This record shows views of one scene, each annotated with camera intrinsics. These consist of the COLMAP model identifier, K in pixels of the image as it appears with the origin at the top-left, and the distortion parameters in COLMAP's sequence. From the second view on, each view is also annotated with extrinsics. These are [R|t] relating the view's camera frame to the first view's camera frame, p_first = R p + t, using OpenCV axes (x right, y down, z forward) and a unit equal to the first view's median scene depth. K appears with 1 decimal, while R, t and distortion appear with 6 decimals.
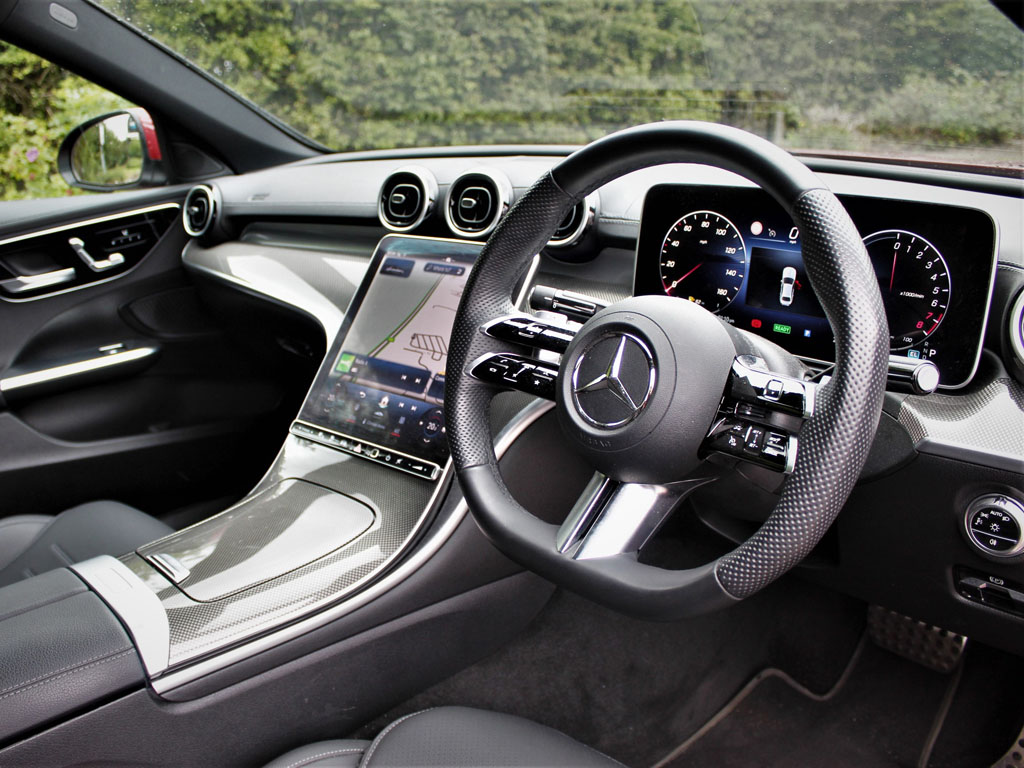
lens RADIAL K [[942.1, 0, 448.2], [0, 942.1, 383.0], [0, 0, 1]] dist [-0.165943, 0.144373]
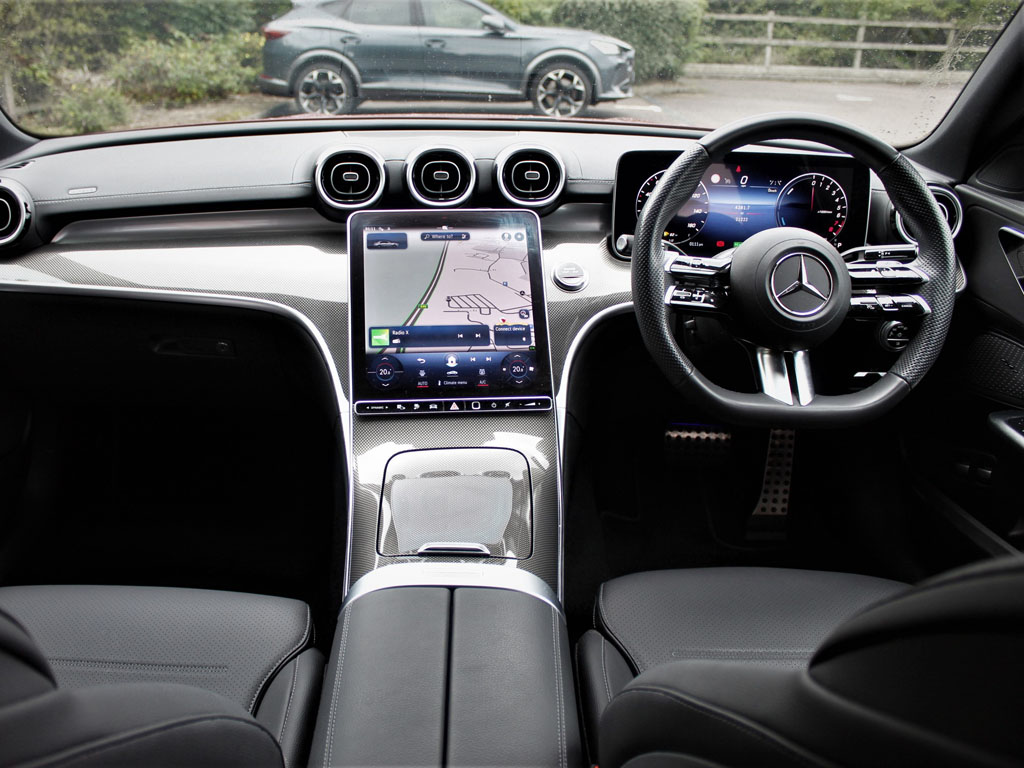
lens RADIAL K [[942.1, 0, 448.2], [0, 942.1, 383.0], [0, 0, 1]] dist [-0.165943, 0.144373]
pose [[0.678086, -0.218524, 0.701746, -0.844577], [0.189397, 0.974486, 0.120444, -0.087975], [-0.710161, 0.051237, 0.702173, 0.236362]]
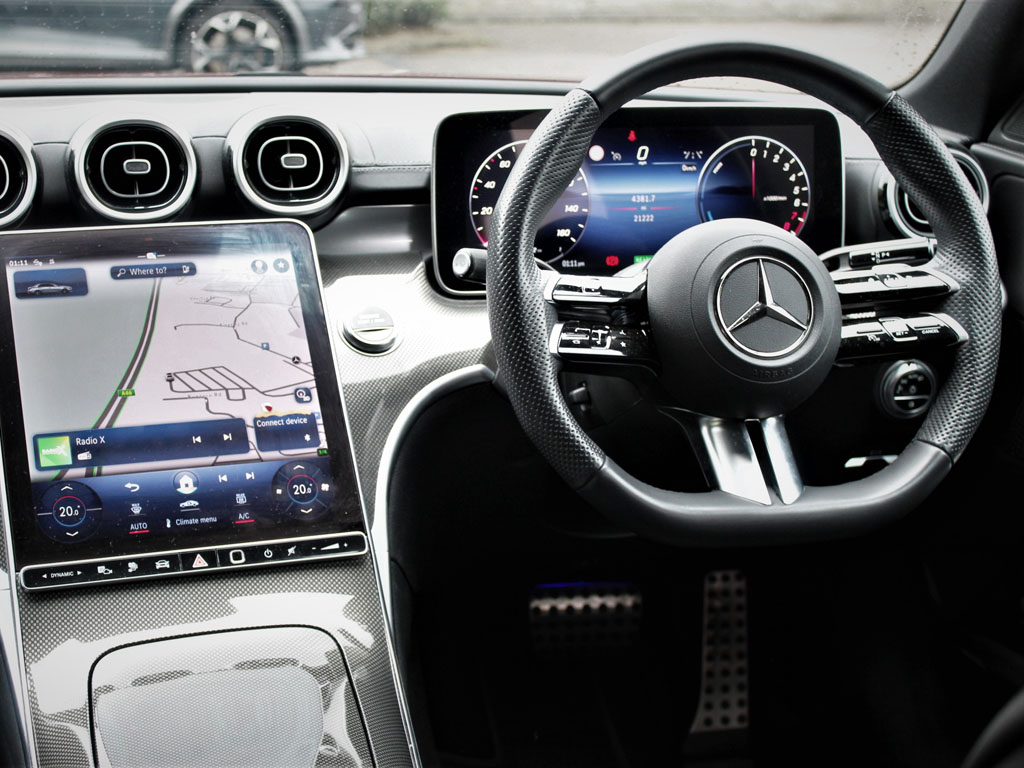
lens RADIAL K [[1739.2, 0, 449.5], [0, 1739.2, 385.3], [0, 0, 1]] dist [-0.035305, 0.005276]
pose [[0.479834, -0.170921, 0.860549, -0.962243], [0.243174, 0.968322, 0.056735, -0.066113], [-0.842986, 0.182040, 0.506197, 0.260376]]
